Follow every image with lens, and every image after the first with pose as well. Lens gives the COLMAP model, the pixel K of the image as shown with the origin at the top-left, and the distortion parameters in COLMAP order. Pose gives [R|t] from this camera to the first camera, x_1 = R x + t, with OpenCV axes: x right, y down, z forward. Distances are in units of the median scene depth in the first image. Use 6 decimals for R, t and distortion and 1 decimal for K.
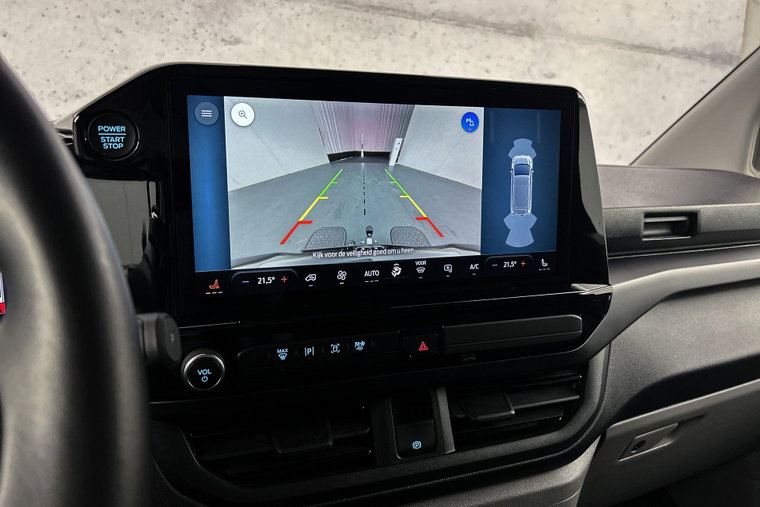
lens RADIAL K [[620.0, 0, 377.8], [0, 620.0, 257.3], [0, 0, 1]] dist [0.054070, -0.059157]
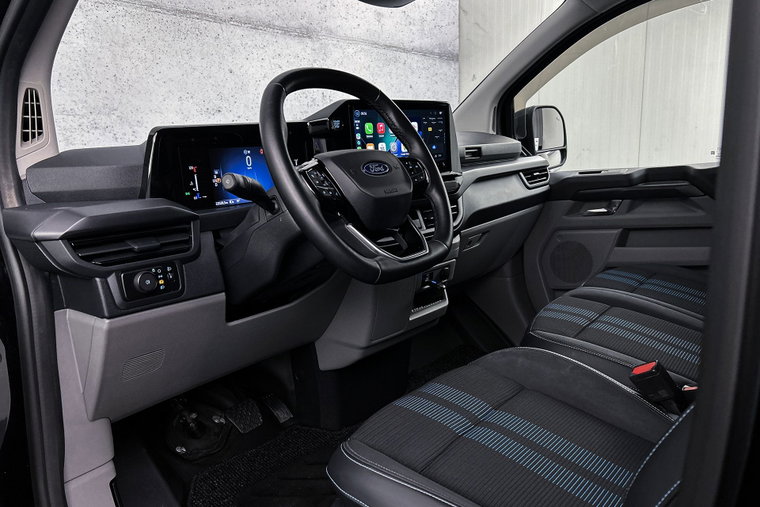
lens RADIAL K [[589.3, 0, 393.4], [0, 589.3, 278.5], [0, 0, 1]] dist [0.028037, 0.000468]
pose [[0.915308, -0.141208, 0.377190, -0.167955], [0.115467, 0.989213, 0.090134, 0.041806], [-0.385849, -0.038948, 0.921740, -0.231081]]
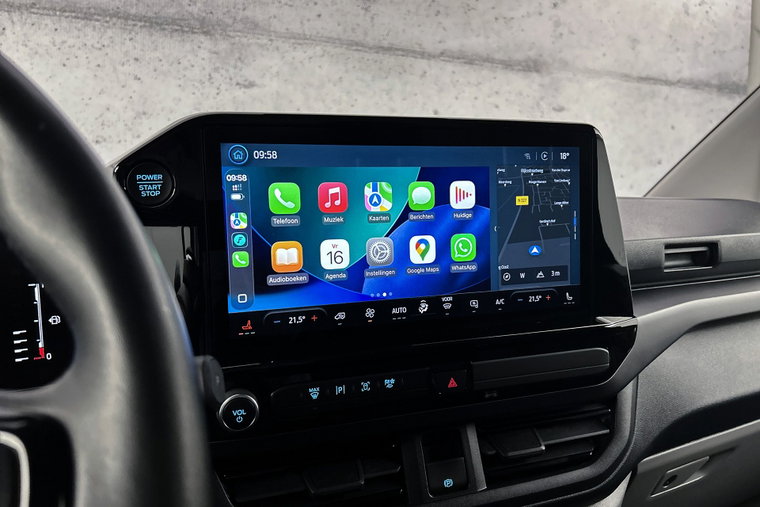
lens RADIAL K [[620.0, 0, 380.7], [0, 620.0, 253.6], [0, 0, 1]] dist [0.054070, -0.059157]
pose [[0.999611, -0.022672, -0.016252, -0.003088], [0.021630, 0.997864, -0.061637, -0.000754], [0.017615, 0.061262, 0.997966, -0.002798]]
